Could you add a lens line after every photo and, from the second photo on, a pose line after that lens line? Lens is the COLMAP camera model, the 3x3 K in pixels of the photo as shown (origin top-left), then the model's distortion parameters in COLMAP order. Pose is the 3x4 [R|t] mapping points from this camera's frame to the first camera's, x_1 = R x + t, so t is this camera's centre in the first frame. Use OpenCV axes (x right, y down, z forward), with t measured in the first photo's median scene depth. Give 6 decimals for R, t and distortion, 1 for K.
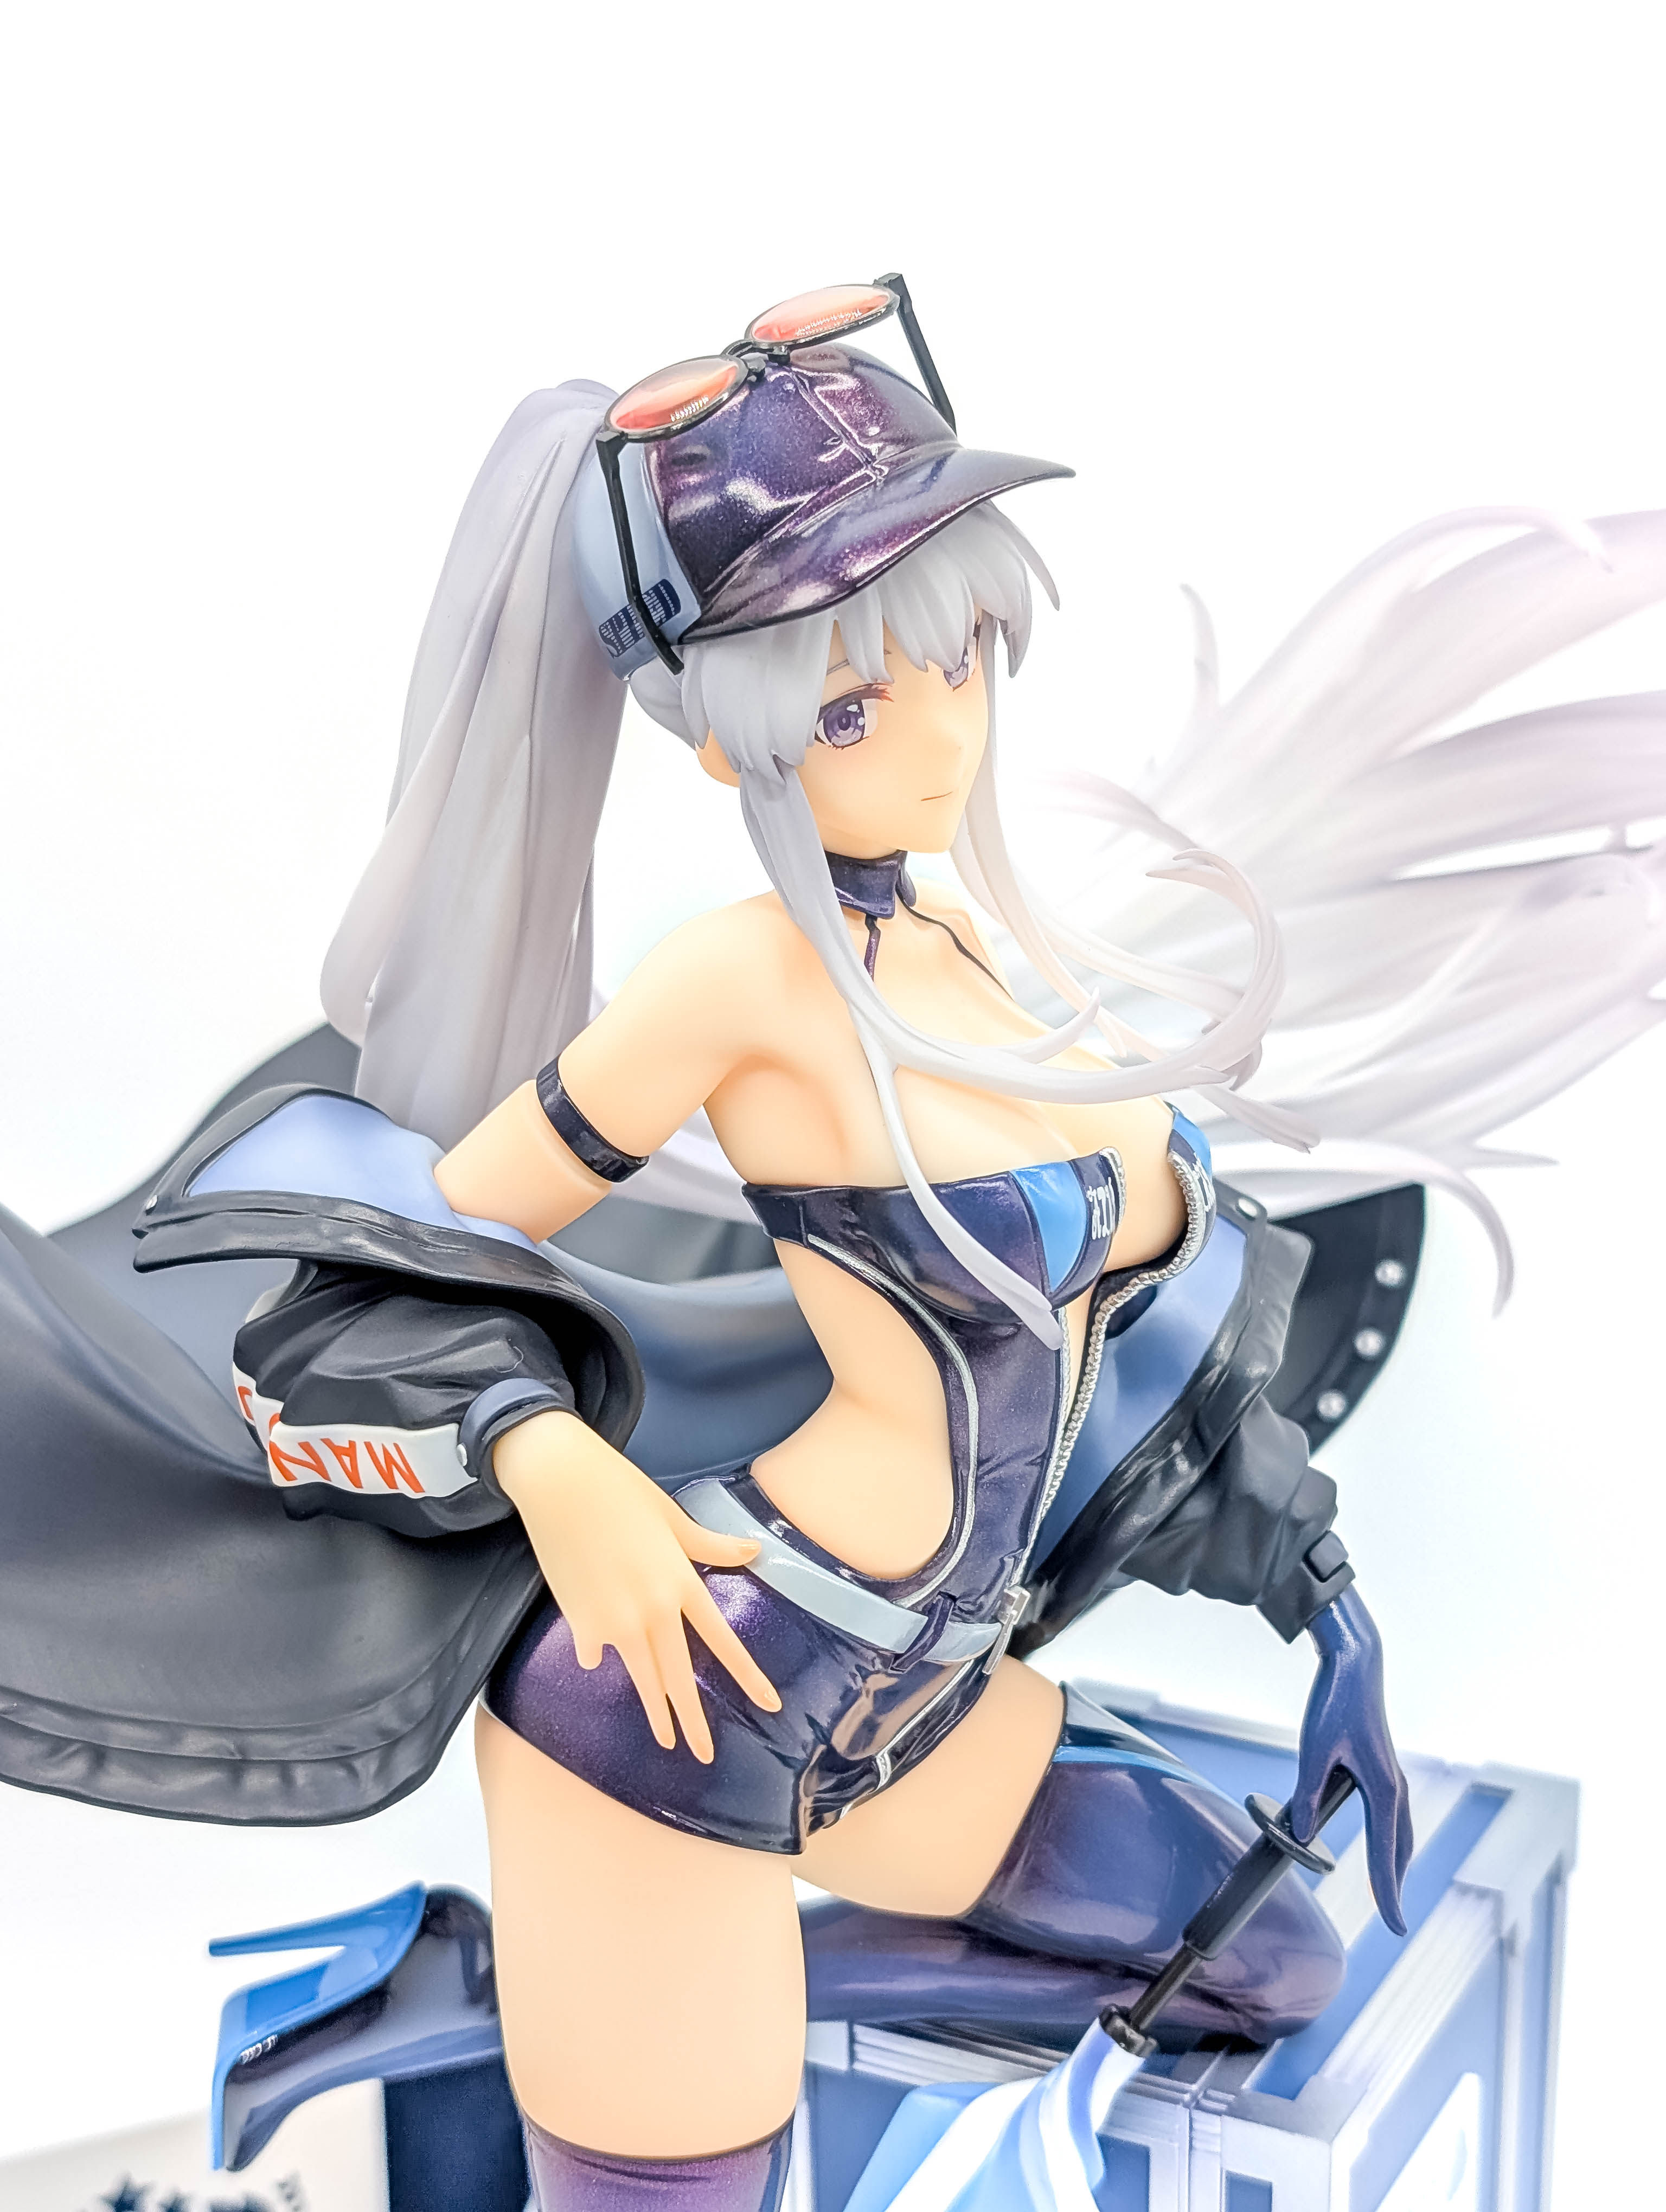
lens RADIAL K [[3569.4, 0, 822.9], [0, 3569.4, 1134.0], [0, 0, 1]] dist [0.283945, -1.660035]
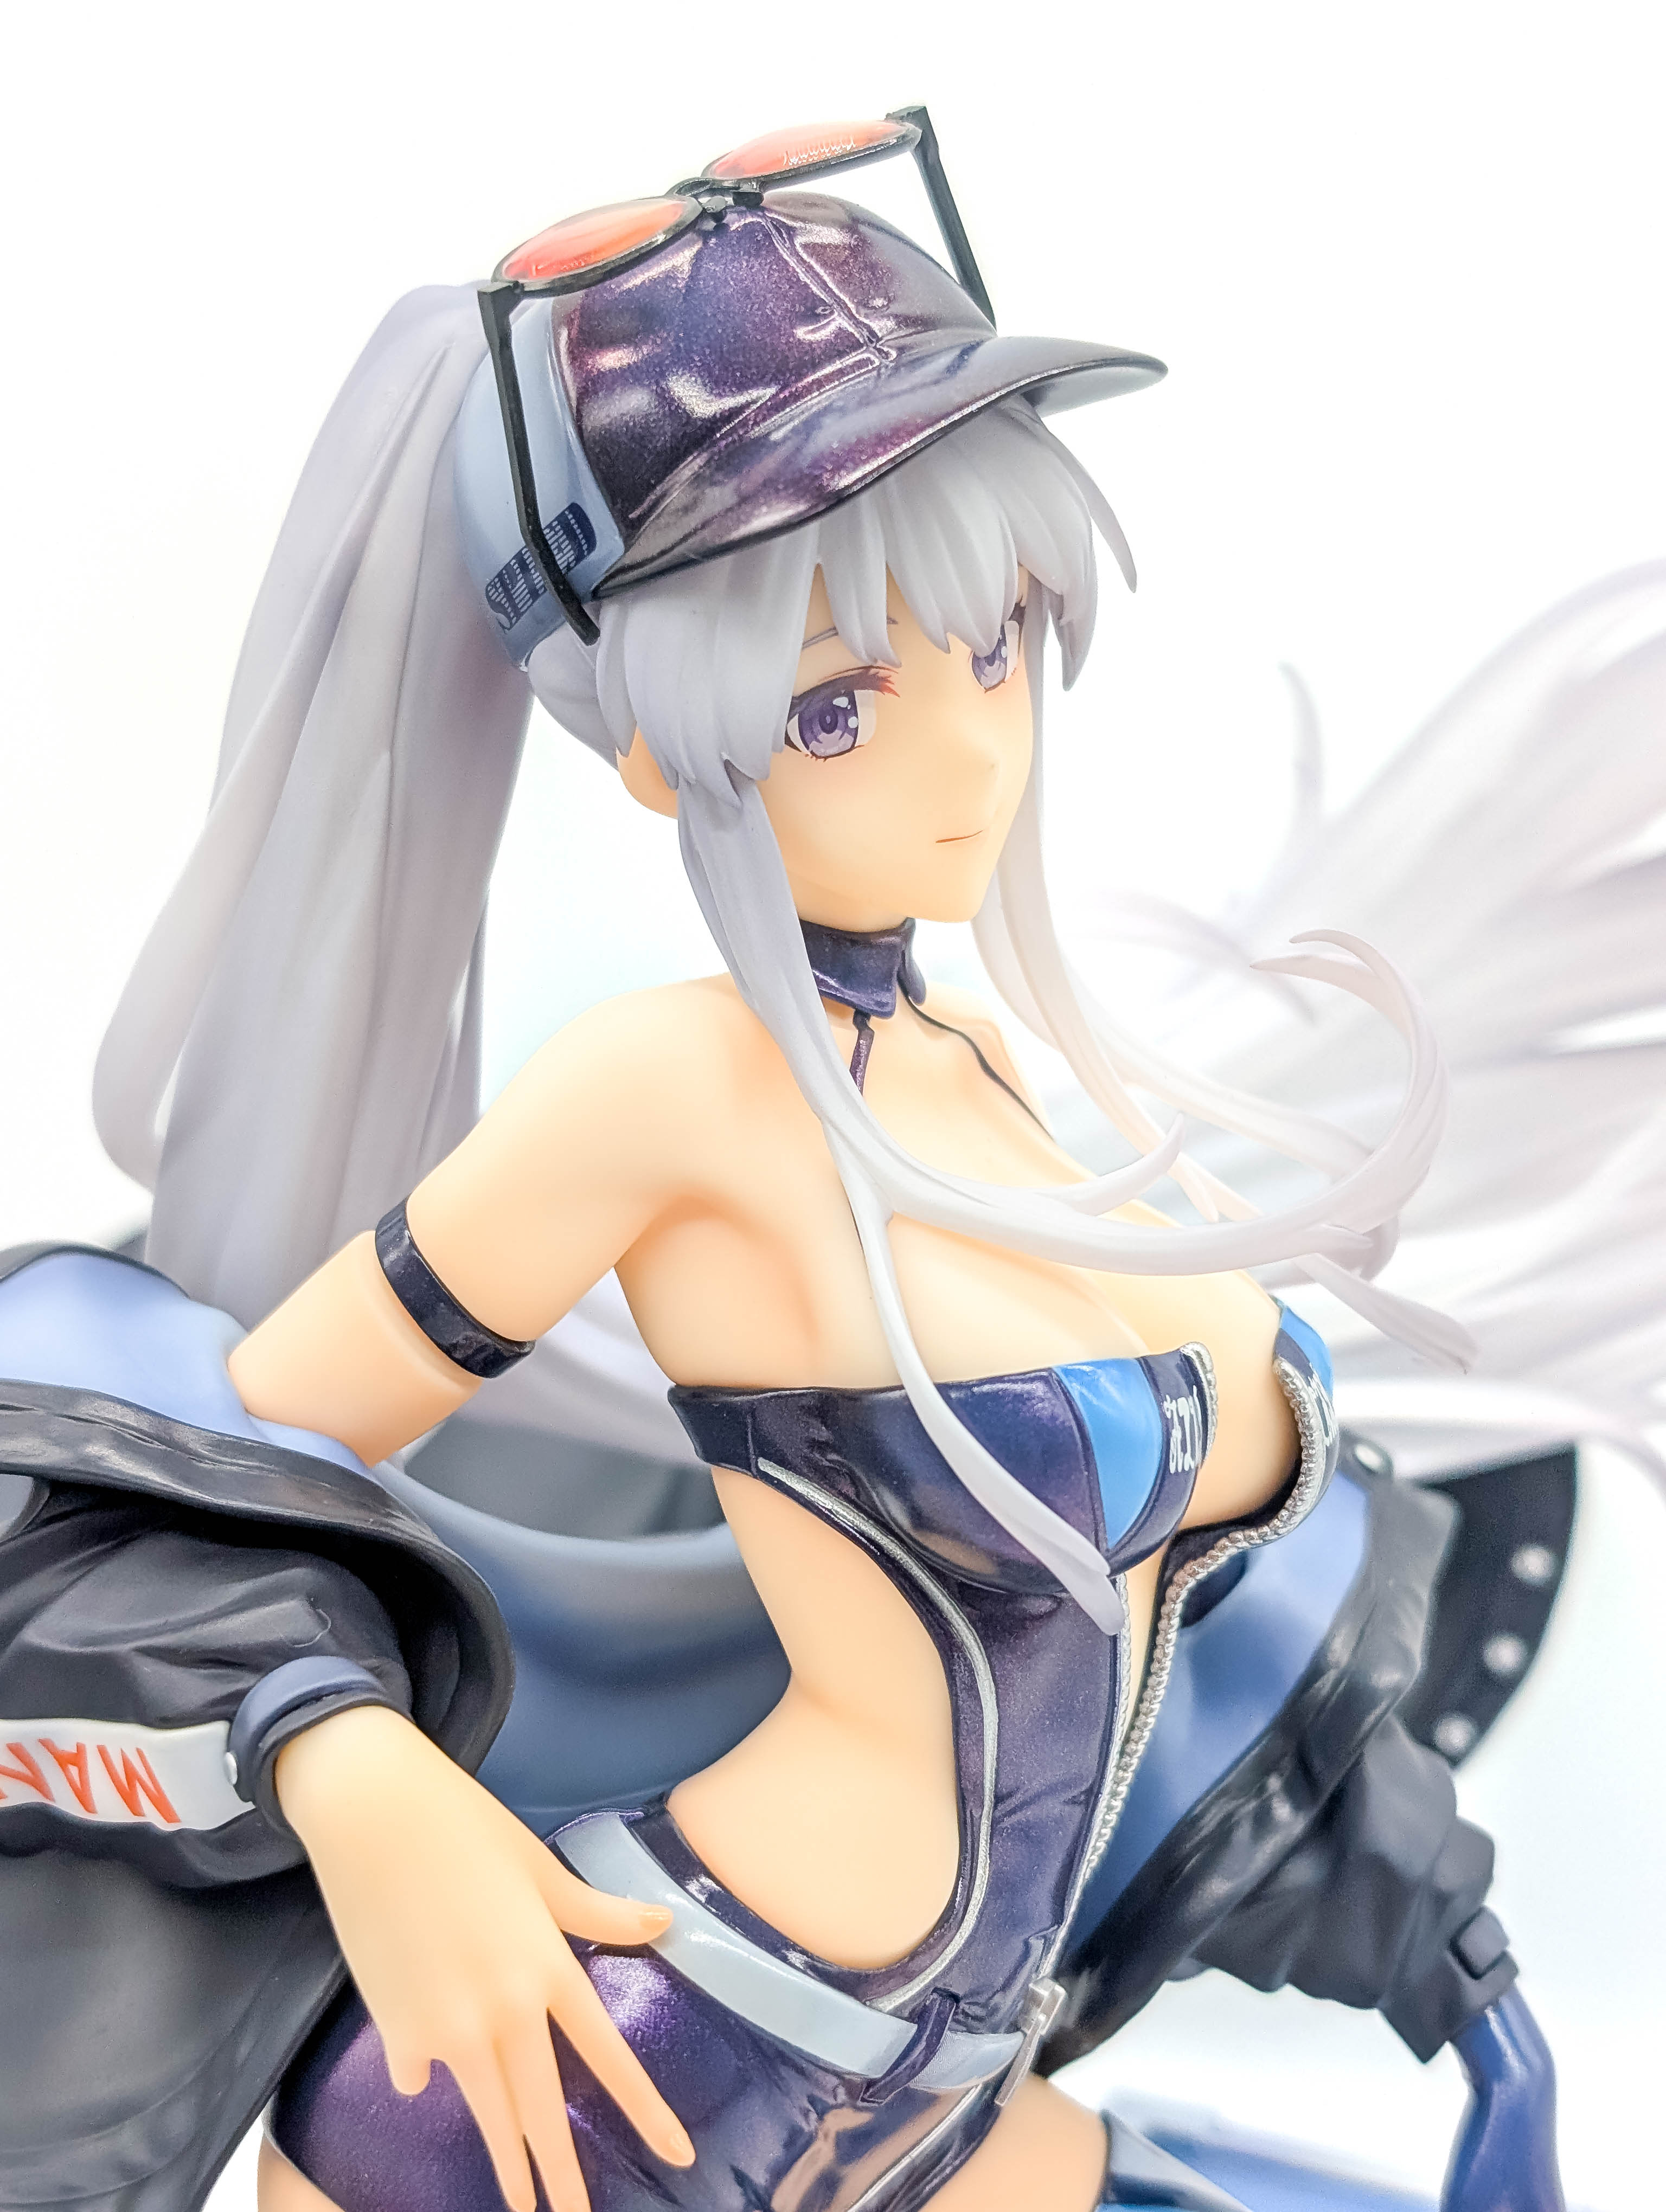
lens RADIAL K [[3608.3, 0, 888.0], [0, 3608.3, 1172.6], [0, 0, 1]] dist [0.268318, -1.771038]
pose [[0.999599, 0.026378, 0.010283, 0.012189], [-0.025479, 0.996511, -0.079483, 0.027688], [-0.012343, 0.079189, 0.996783, 0.292131]]
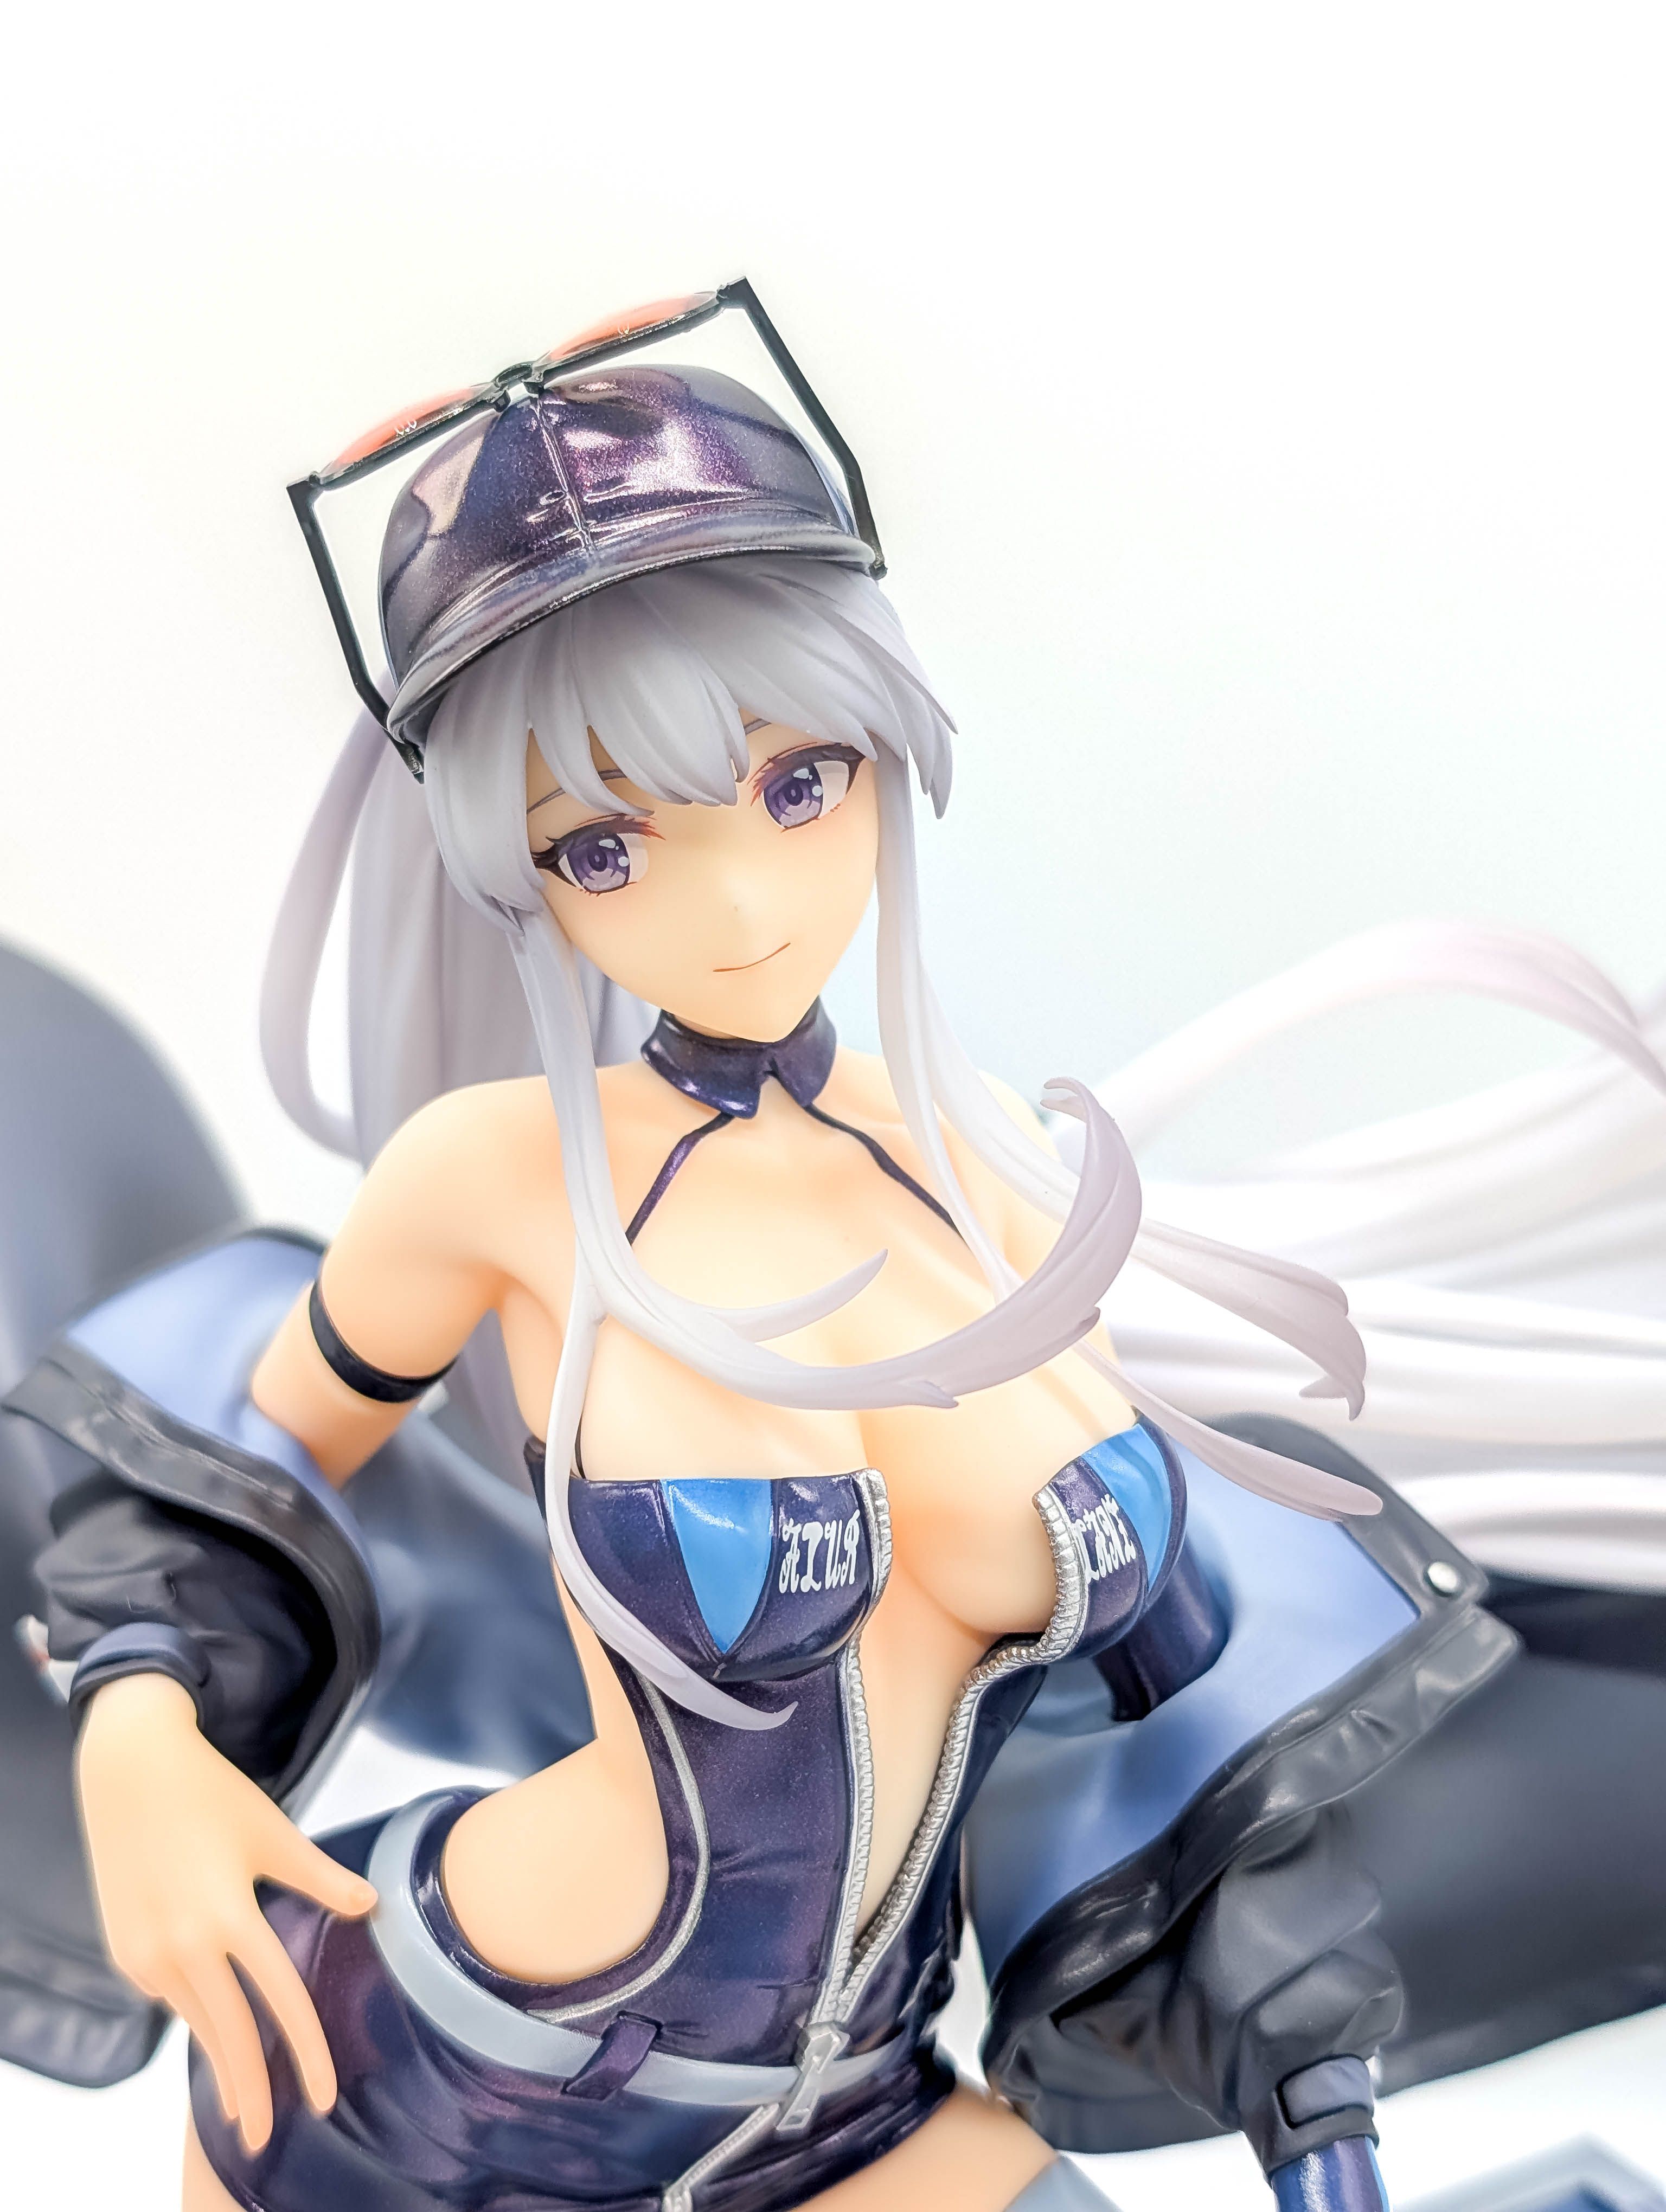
lens RADIAL K [[3632.1, 0, 833.0], [0, 3632.1, 1106.0], [0, 0, 1]] dist [0.265076, -1.577252]
pose [[0.828042, 0.125265, -0.546493, 0.463211], [-0.129697, 0.991080, 0.030655, -0.090162], [0.545458, 0.045495, 0.836902, 0.365747]]
